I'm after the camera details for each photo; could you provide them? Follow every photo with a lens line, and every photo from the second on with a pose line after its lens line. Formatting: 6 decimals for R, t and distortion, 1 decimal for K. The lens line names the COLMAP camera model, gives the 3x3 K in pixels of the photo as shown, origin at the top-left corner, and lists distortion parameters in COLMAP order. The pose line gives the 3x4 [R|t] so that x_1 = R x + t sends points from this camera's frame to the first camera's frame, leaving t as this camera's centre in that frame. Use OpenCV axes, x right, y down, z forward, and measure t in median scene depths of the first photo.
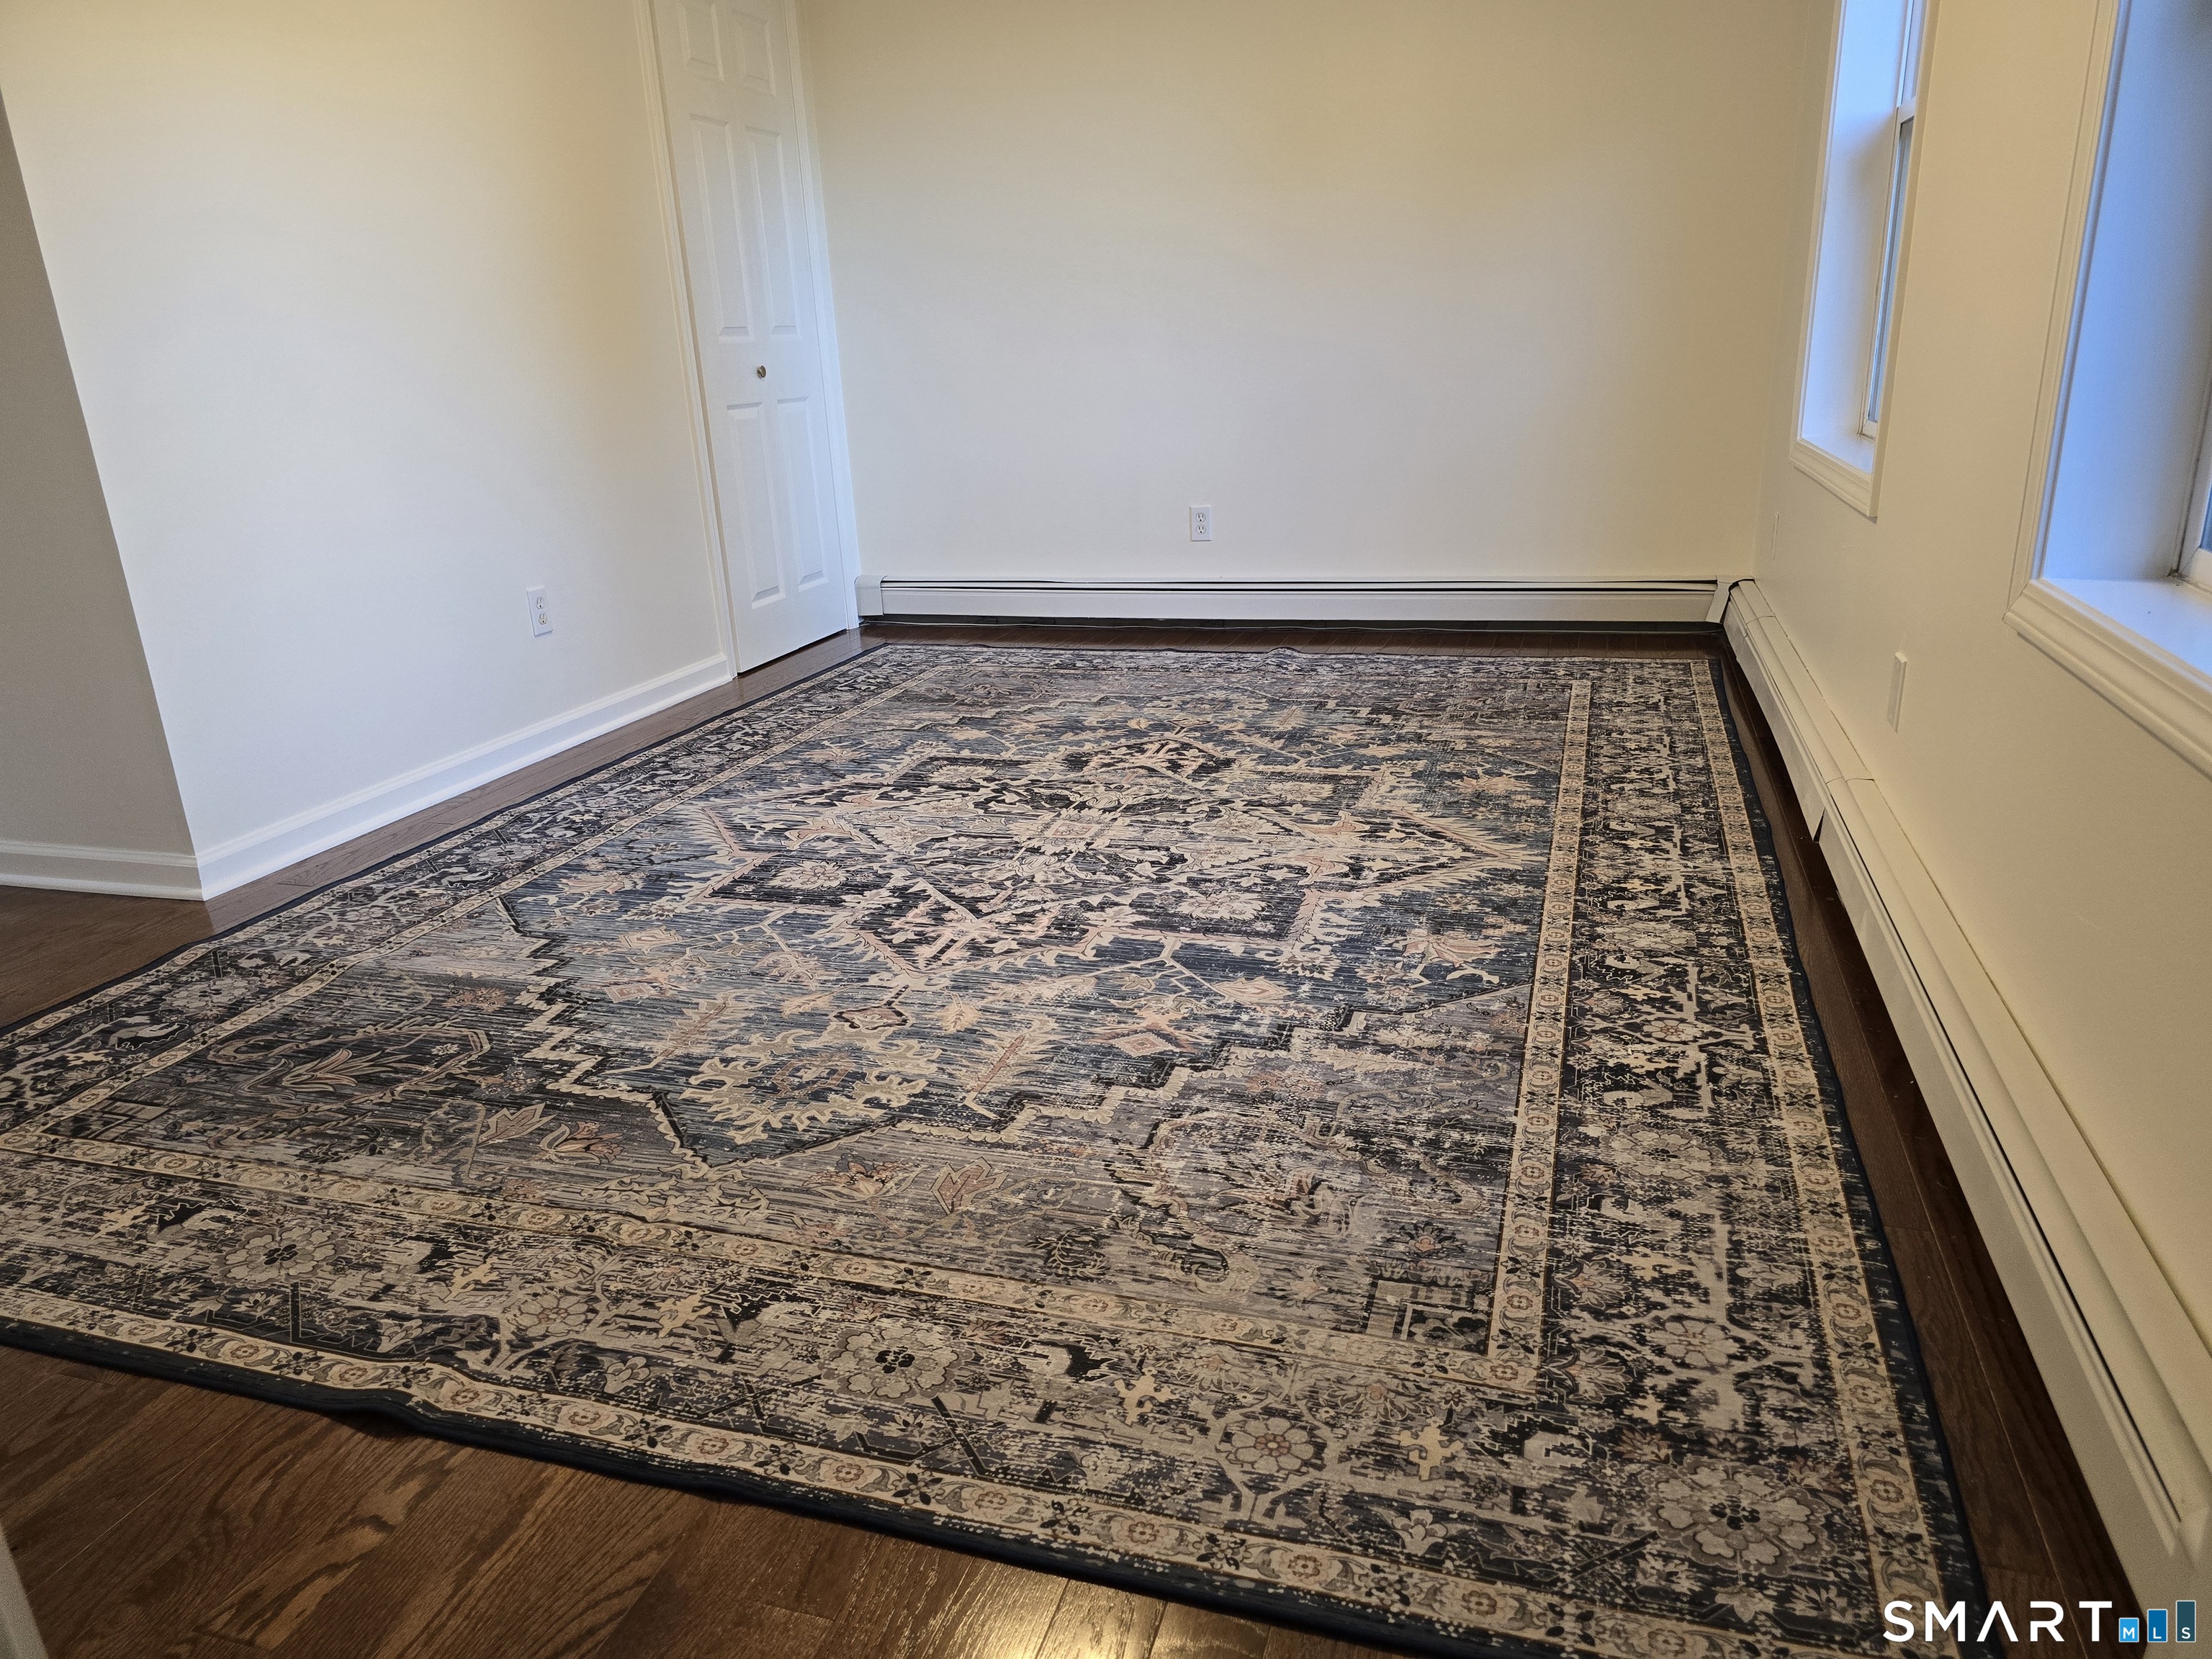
lens RADIAL K [[1470.0, 0, 1126.6], [0, 1470.0, 842.2], [0, 0, 1]] dist [0.086876, -0.076519]
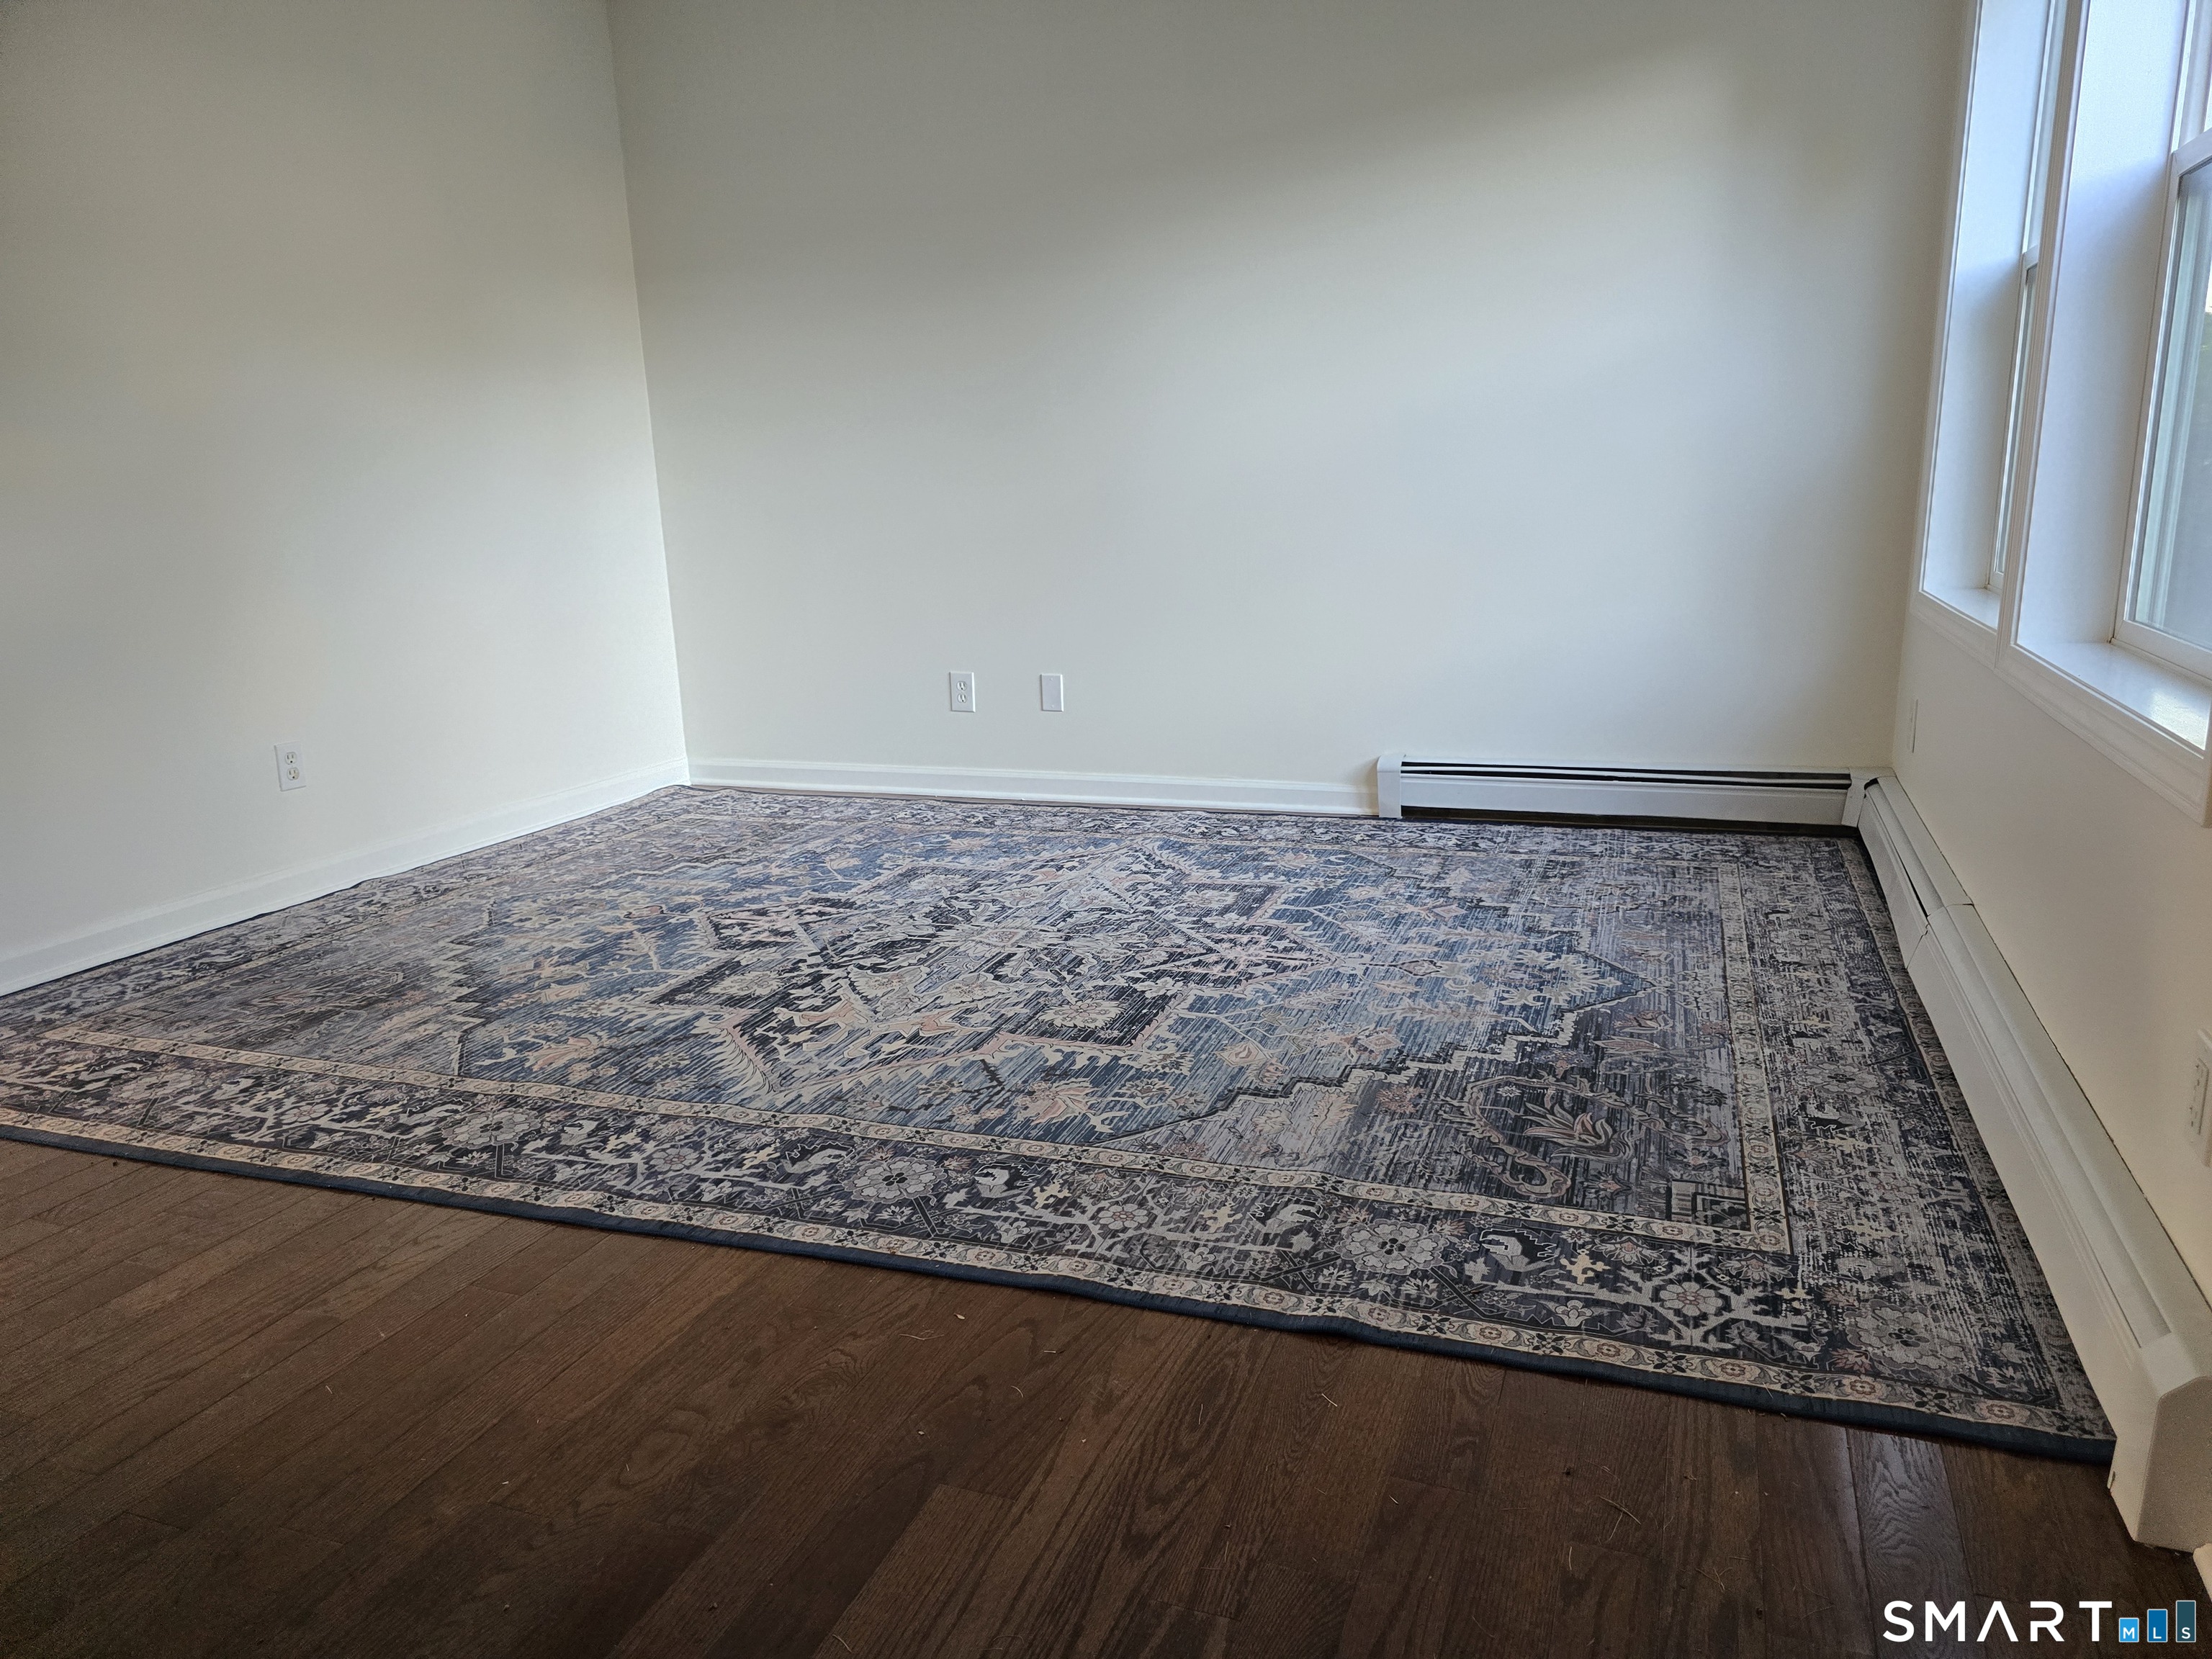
lens RADIAL K [[1471.9, 0, 1153.1], [0, 1471.9, 837.2], [0, 0, 1]] dist [0.126135, -0.148334]
pose [[0.033128, -0.186281, 0.981938, -1.178616], [0.349757, 0.922514, 0.163208, -0.232122], [-0.936254, 0.338033, 0.095714, 0.862044]]
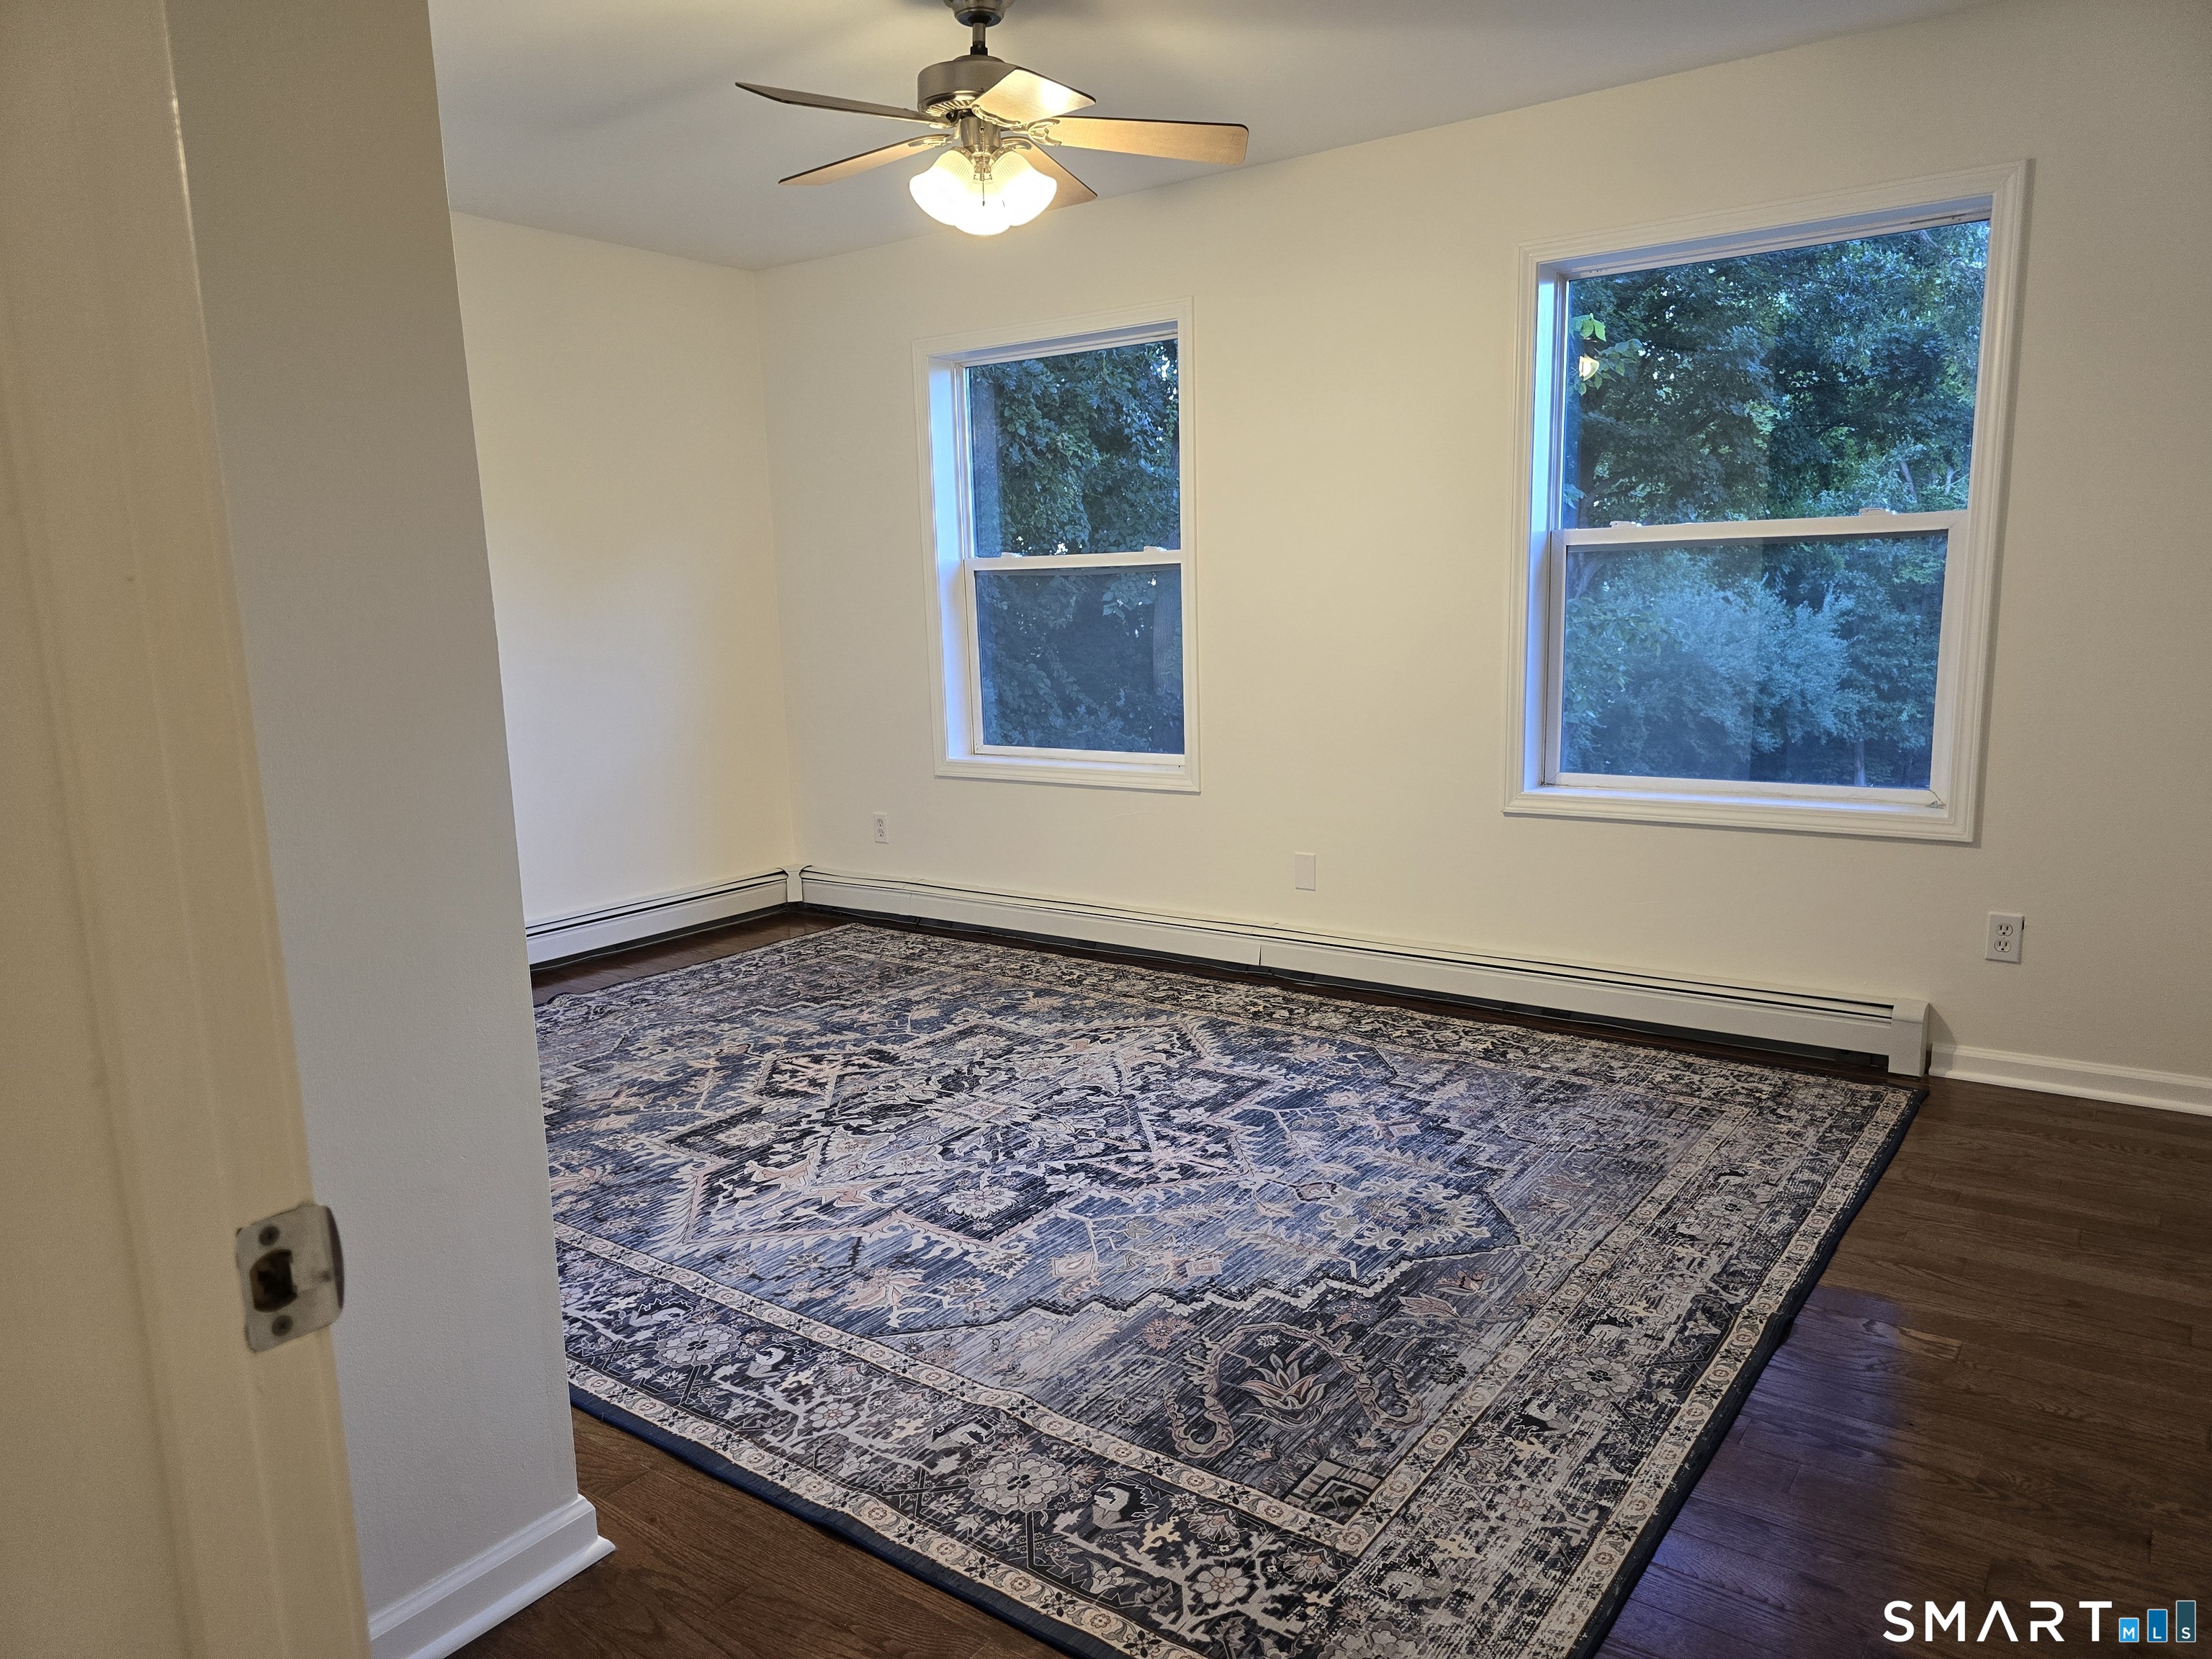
lens RADIAL K [[1470.0, 0, 1126.6], [0, 1470.0, 842.2], [0, 0, 1]] dist [0.086876, -0.076519]
pose [[0.321597, -0.124447, 0.938663, -1.196986], [0.314672, 0.949030, 0.018011, -0.217160], [-0.893061, 0.289578, 0.344365, 0.483245]]
